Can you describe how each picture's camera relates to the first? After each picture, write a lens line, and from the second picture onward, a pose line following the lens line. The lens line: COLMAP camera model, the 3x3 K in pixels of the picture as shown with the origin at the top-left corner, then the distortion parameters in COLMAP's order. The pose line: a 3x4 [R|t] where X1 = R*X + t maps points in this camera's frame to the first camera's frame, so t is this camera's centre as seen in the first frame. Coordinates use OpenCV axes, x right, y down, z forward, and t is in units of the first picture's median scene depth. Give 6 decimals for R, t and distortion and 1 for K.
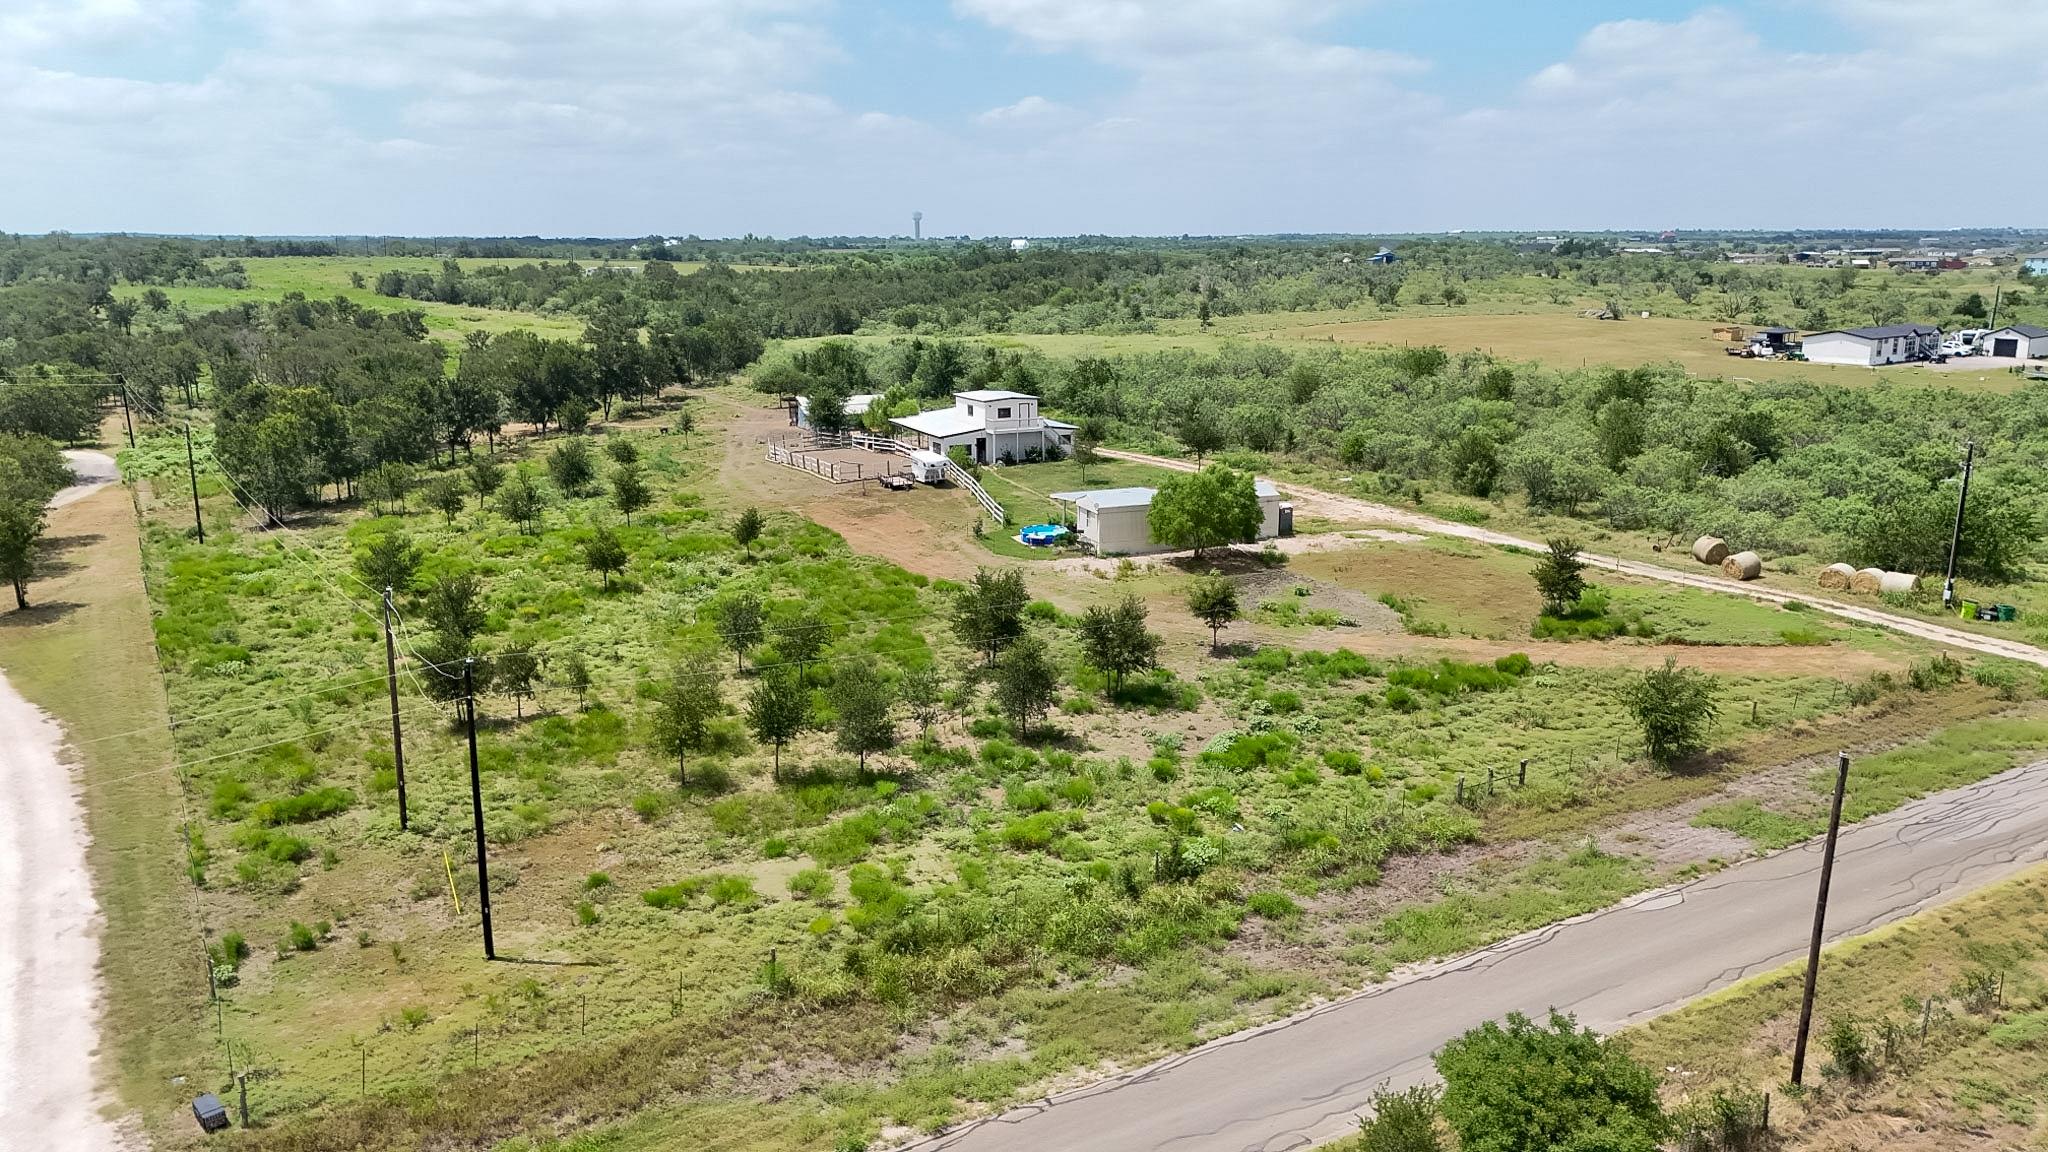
lens RADIAL K [[1496.2, 0, 1026.7], [0, 1496.2, 550.2], [0, 0, 1]] dist [0.122448, -0.155269]
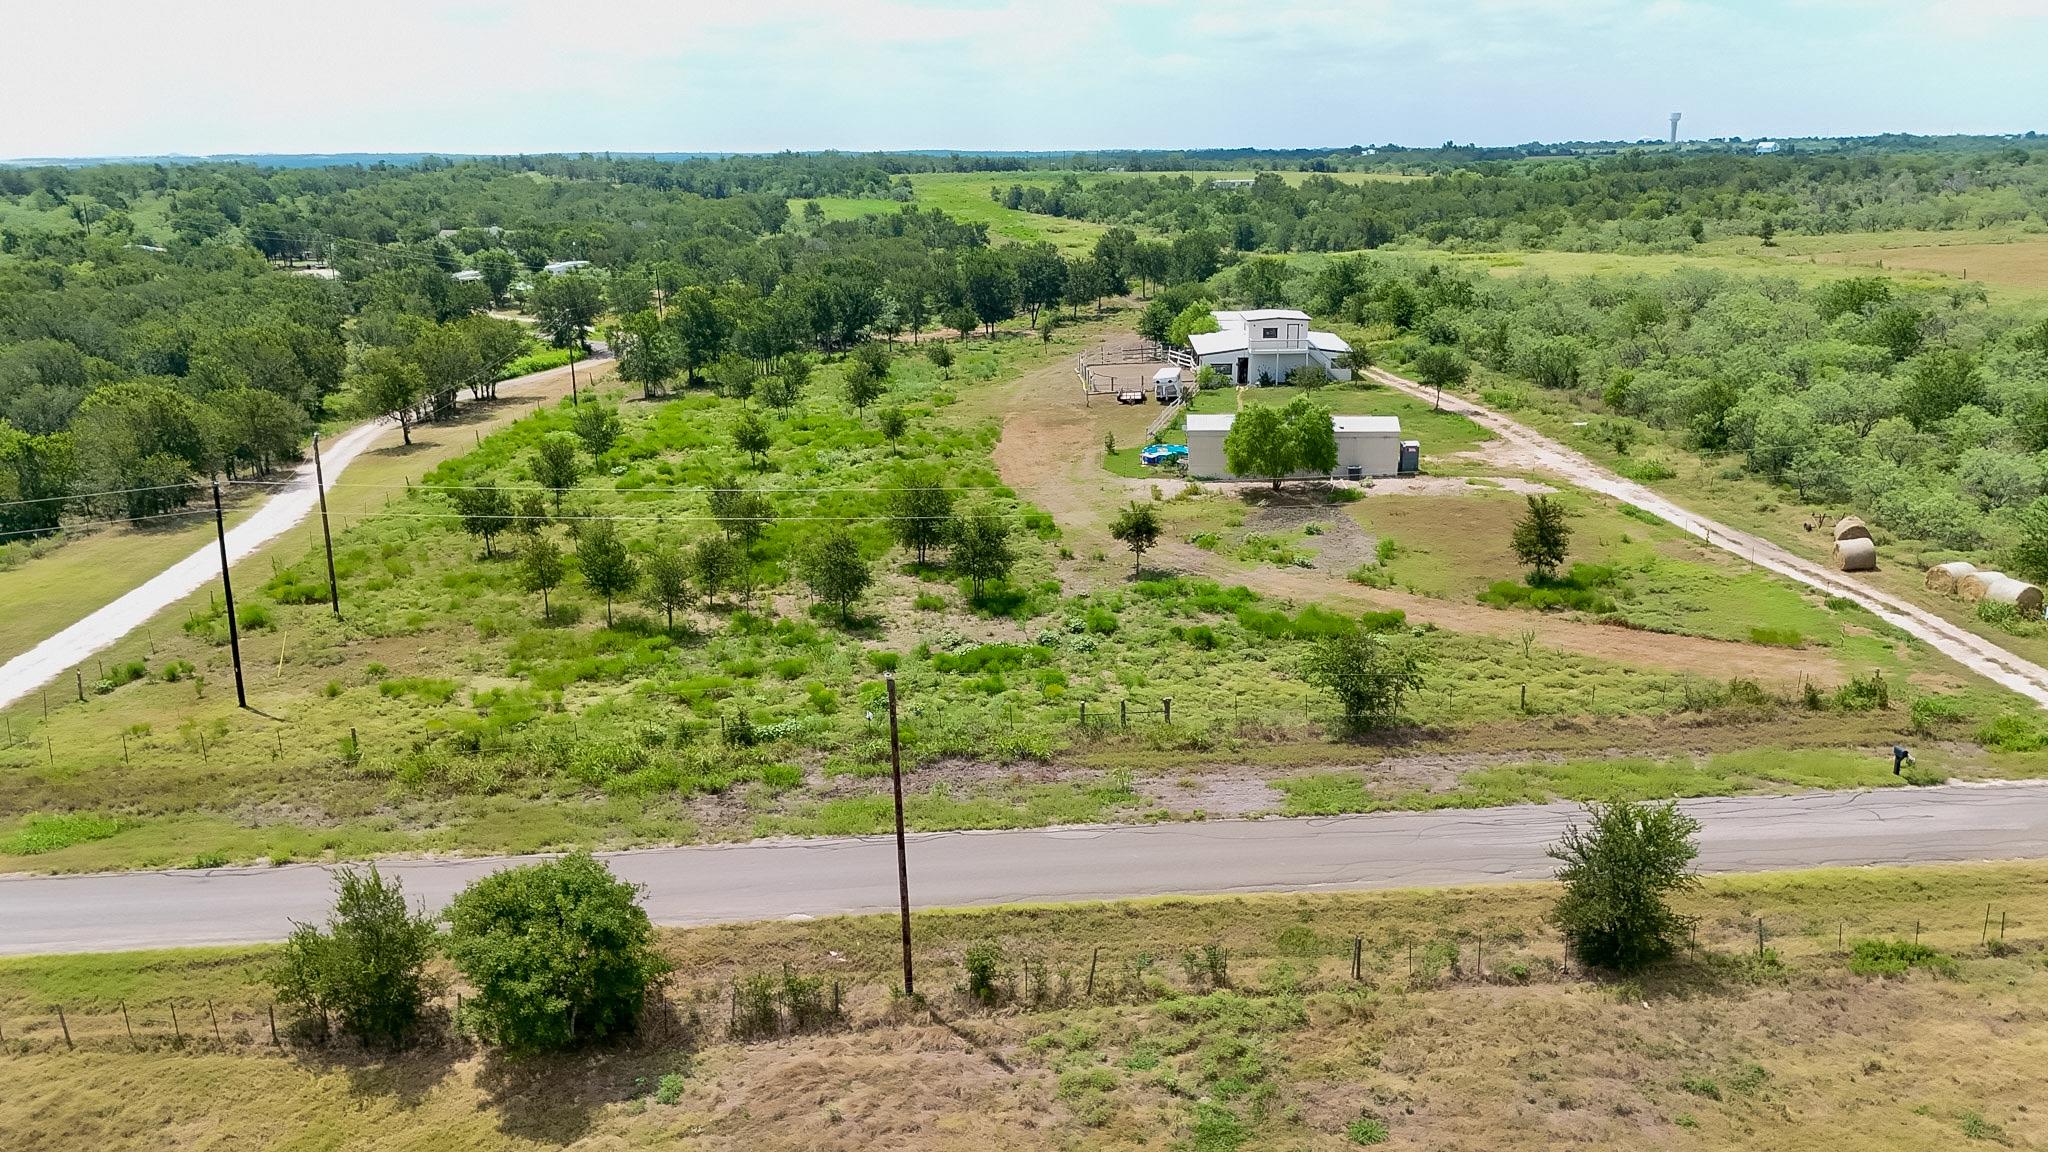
lens RADIAL K [[1514.6, 0, 1024.0], [0, 1514.6, 576.0], [0, 0, 1]] dist [0.089536, -0.091779]
pose [[0.890072, 0.117320, -0.440463, 0.298068], [-0.086175, 0.992194, 0.090138, -0.009854], [0.447600, -0.042273, 0.893234, 0.032825]]
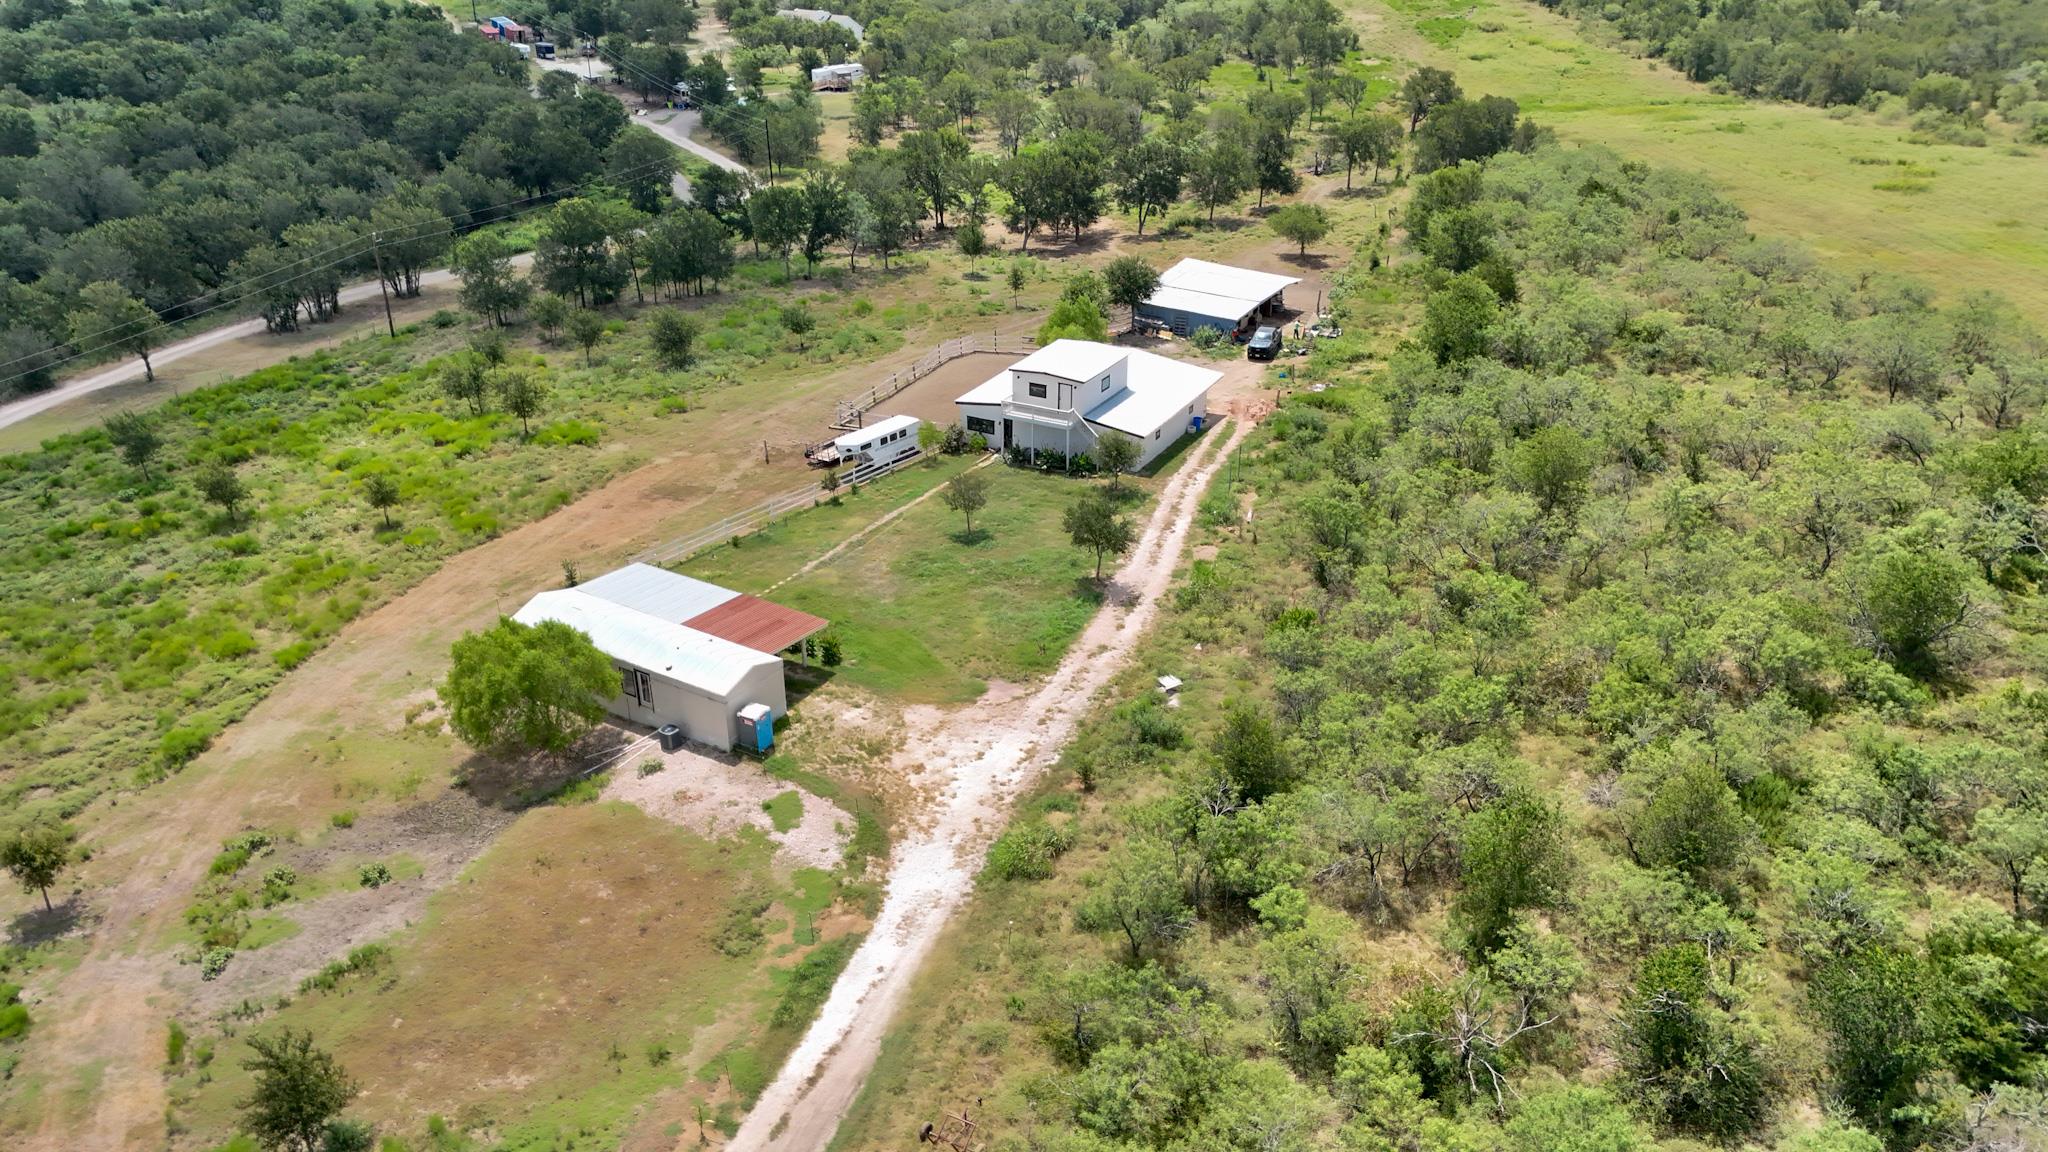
lens RADIAL K [[1514.3, 0, 1030.3], [0, 1514.3, 574.1], [0, 0, 1]] dist [0.078488, -0.077297]
pose [[0.609005, 0.352148, -0.710708, 0.525195], [-0.166613, 0.932843, 0.319443, -0.239457], [0.775470, -0.076129, 0.626778, 0.537019]]
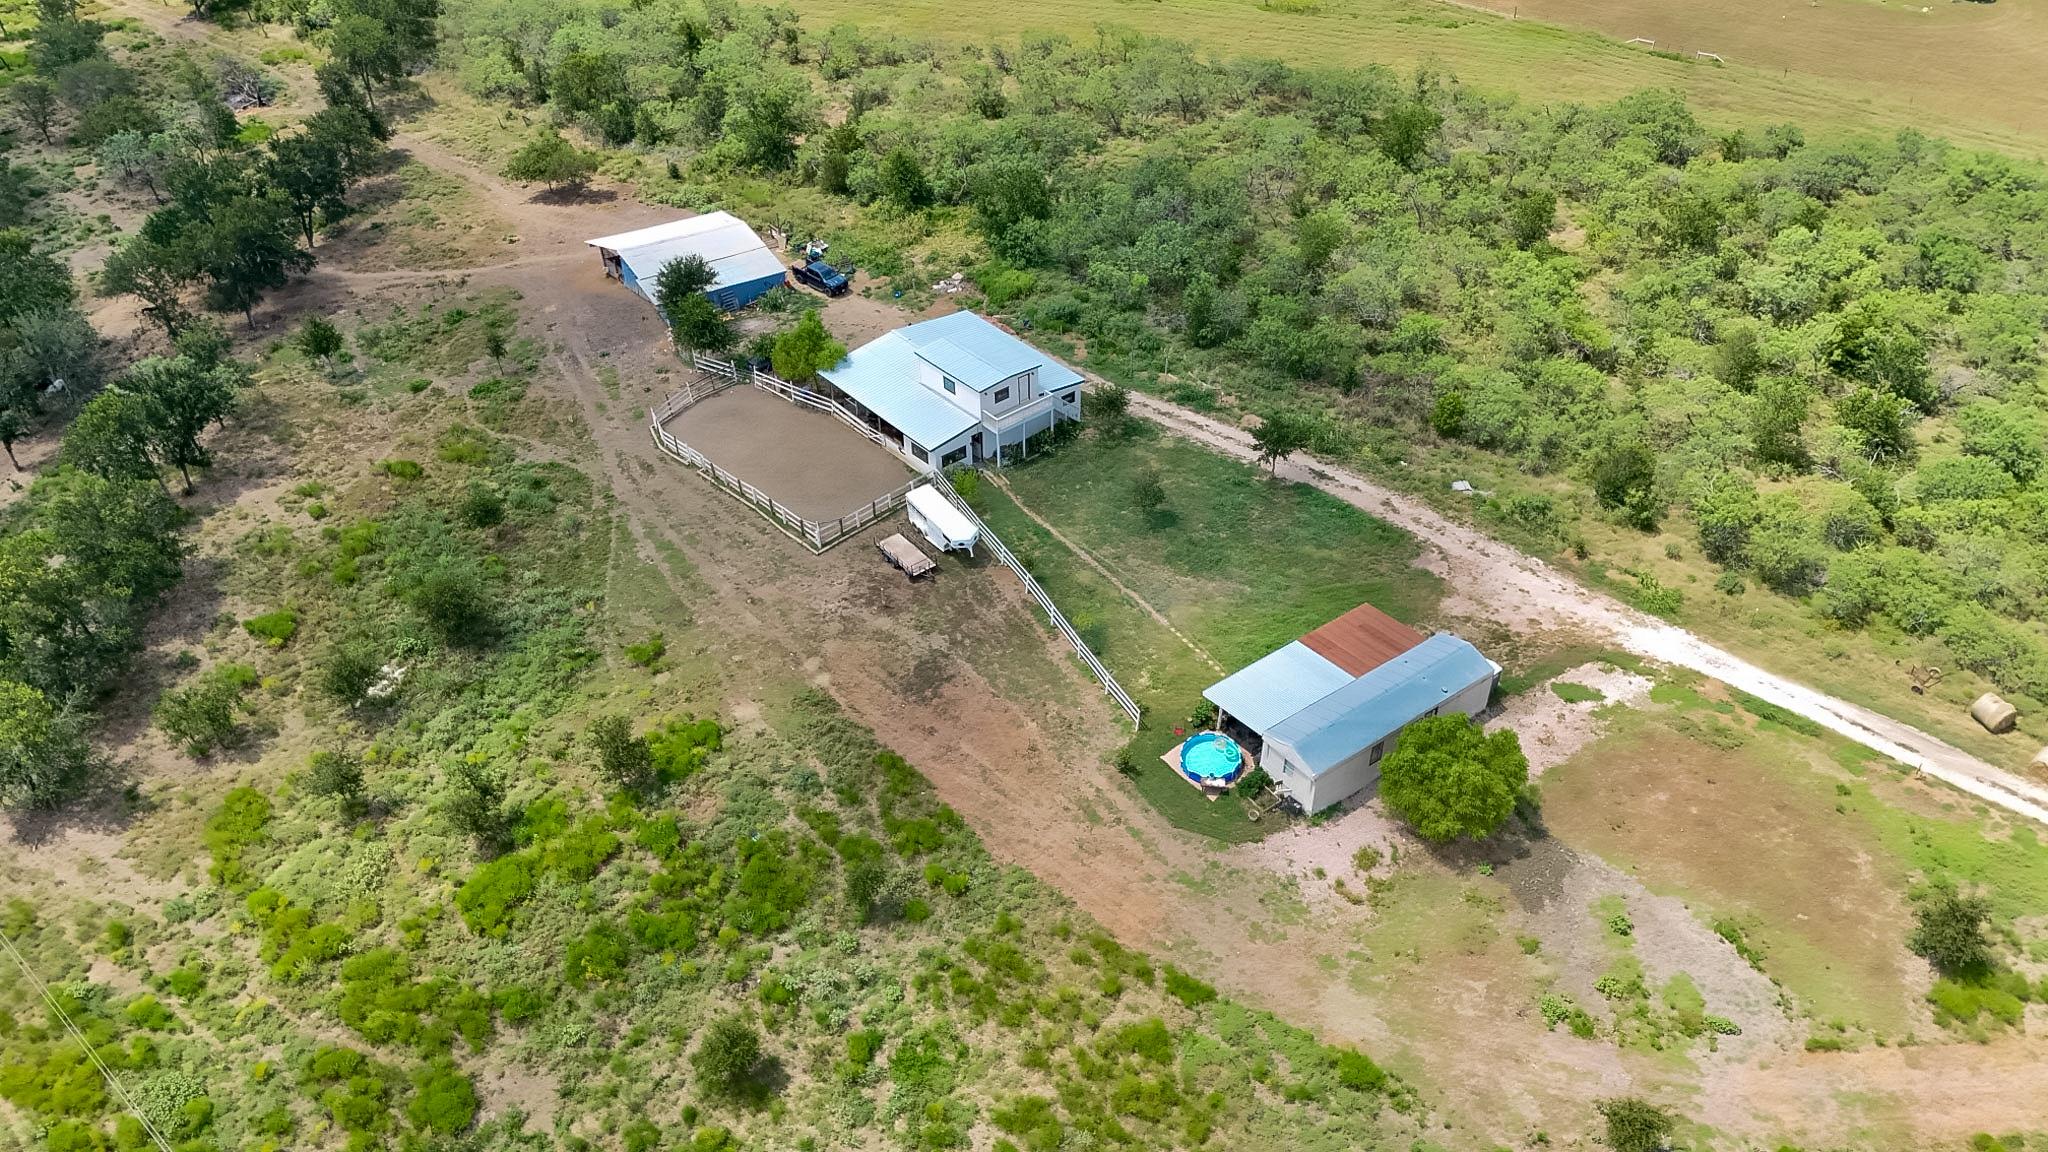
lens RADIAL K [[1497.2, 0, 1018.1], [0, 1497.2, 570.5], [0, 0, 1]] dist [0.072827, -0.065393]
pose [[0.963109, -0.172858, 0.206254, -0.177923], [0.063019, 0.889984, 0.451615, -0.354701], [-0.261628, -0.421957, 0.868046, 0.300300]]
